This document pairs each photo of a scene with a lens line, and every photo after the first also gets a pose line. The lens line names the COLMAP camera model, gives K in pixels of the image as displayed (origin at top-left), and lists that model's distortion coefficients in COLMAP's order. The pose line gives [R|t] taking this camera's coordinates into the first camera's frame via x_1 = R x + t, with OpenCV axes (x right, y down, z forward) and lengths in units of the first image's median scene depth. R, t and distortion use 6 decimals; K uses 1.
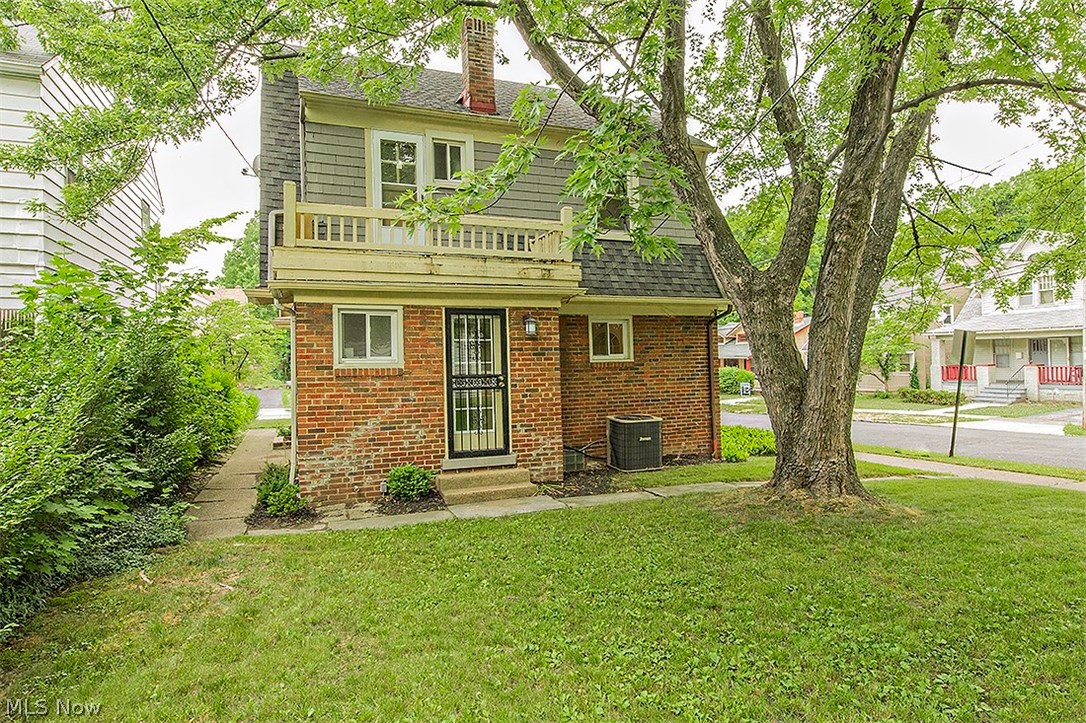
lens RADIAL K [[636.4, 0, 543.2], [0, 636.4, 360.8], [0, 0, 1]] dist [0.002199, 0.000014]
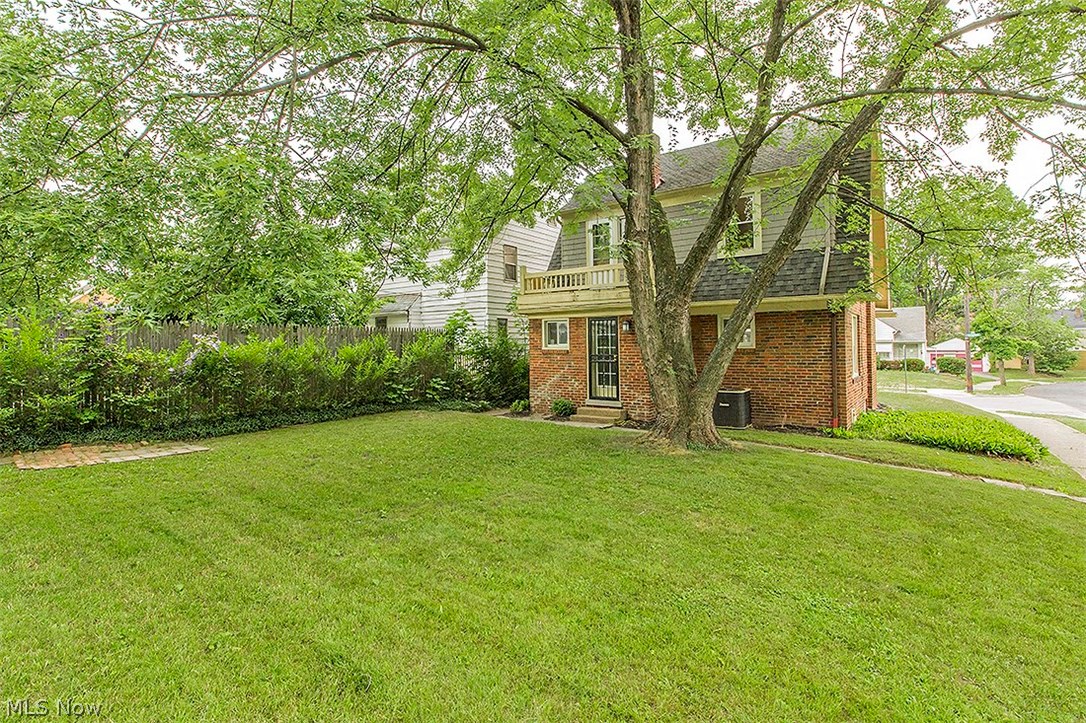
lens RADIAL K [[527.3, 0, 543.5], [0, 527.3, 356.0], [0, 0, 1]] dist [-0.001161, -0.000027]
pose [[0.522813, 0.028069, -0.851985, 1.047256], [-0.004328, 0.999532, 0.030273, -0.016938], [0.852436, -0.012140, 0.522690, 0.086400]]
